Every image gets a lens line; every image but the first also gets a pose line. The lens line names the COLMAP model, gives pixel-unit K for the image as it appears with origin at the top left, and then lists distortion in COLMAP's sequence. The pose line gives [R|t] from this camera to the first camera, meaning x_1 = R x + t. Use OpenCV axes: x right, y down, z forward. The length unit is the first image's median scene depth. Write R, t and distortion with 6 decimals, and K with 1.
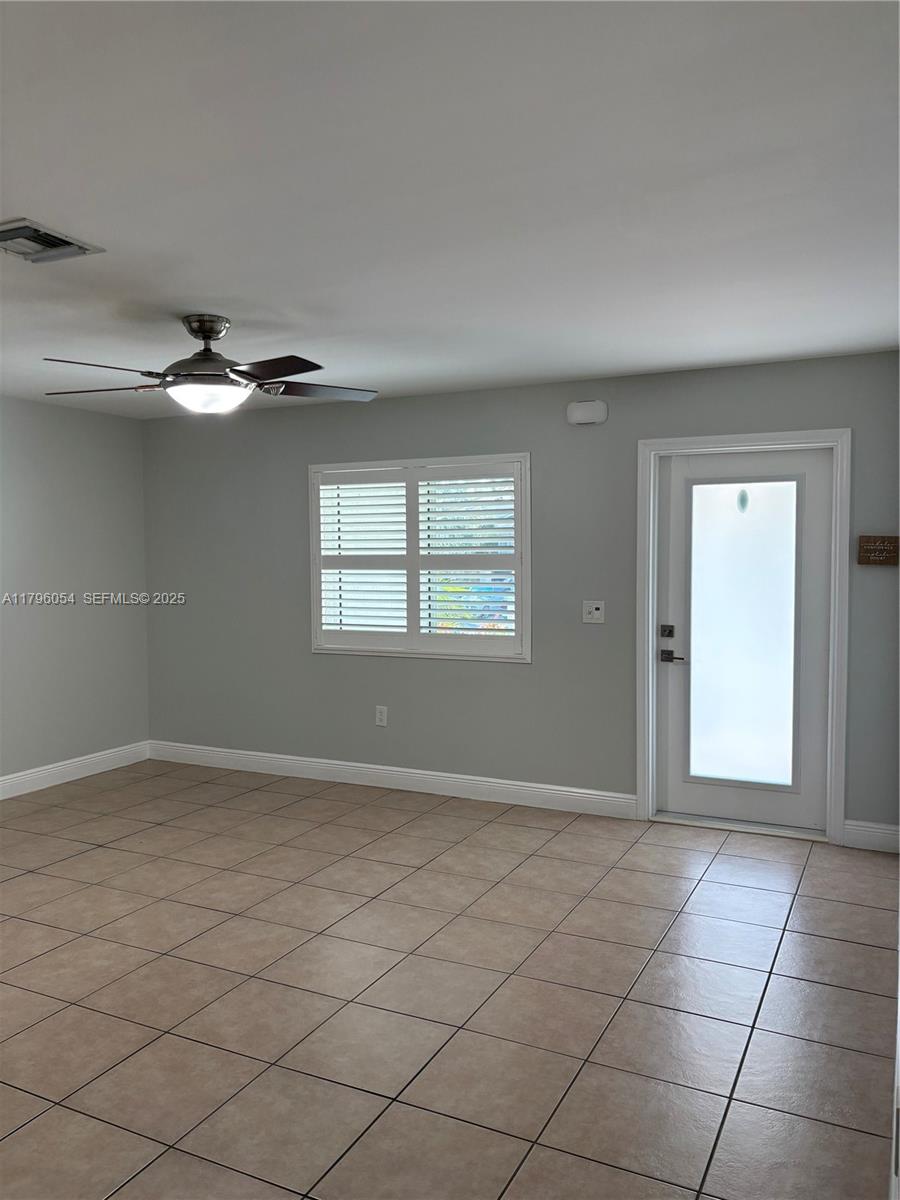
lens RADIAL K [[910.2, 0, 467.7], [0, 910.2, 591.0], [0, 0, 1]] dist [0.033074, -0.046796]
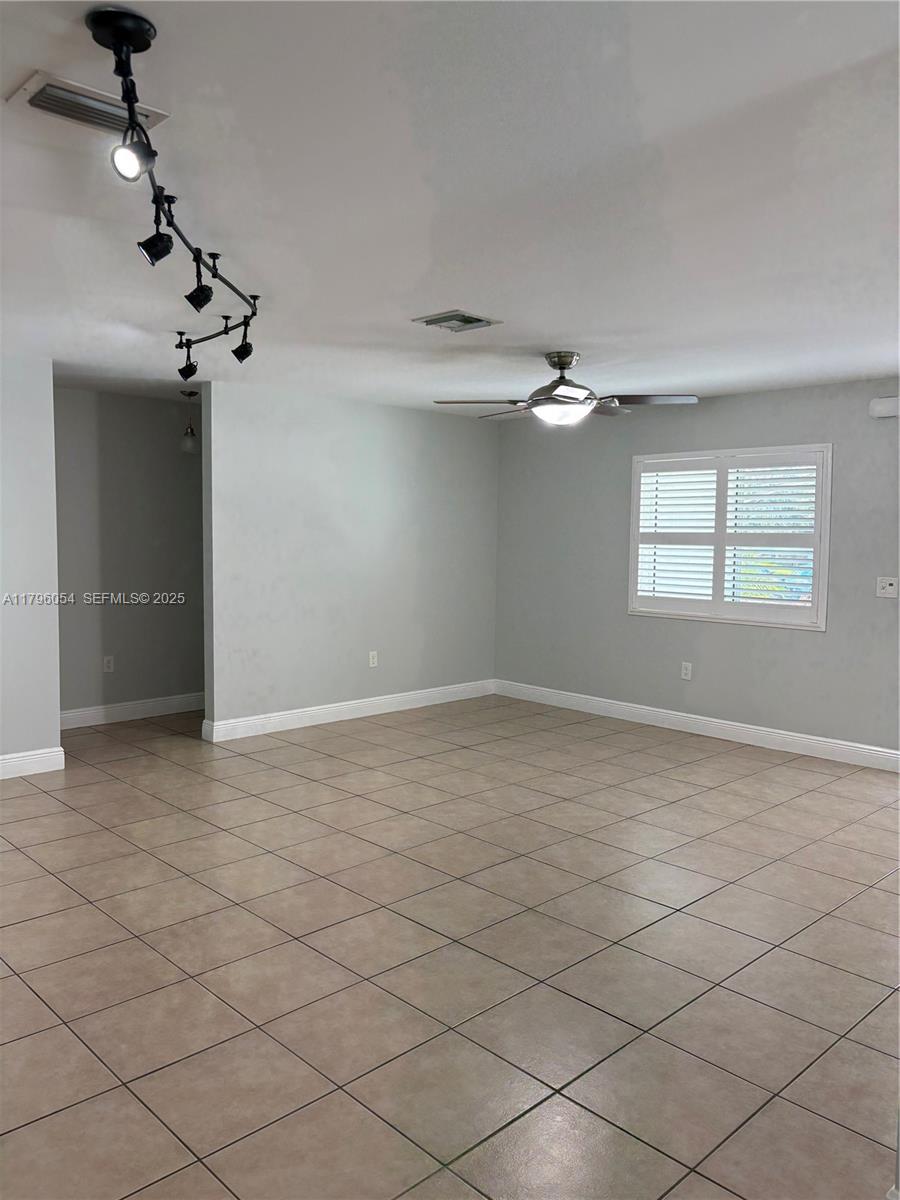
lens RADIAL K [[910.2, 0, 448.0], [0, 910.2, 598.8], [0, 0, 1]] dist [0.033074, -0.046796]
pose [[0.934566, 0.043395, -0.353134, 0.037650], [-0.031724, 0.998744, 0.038773, 0.012142], [0.354373, -0.025033, 0.934769, -0.261194]]
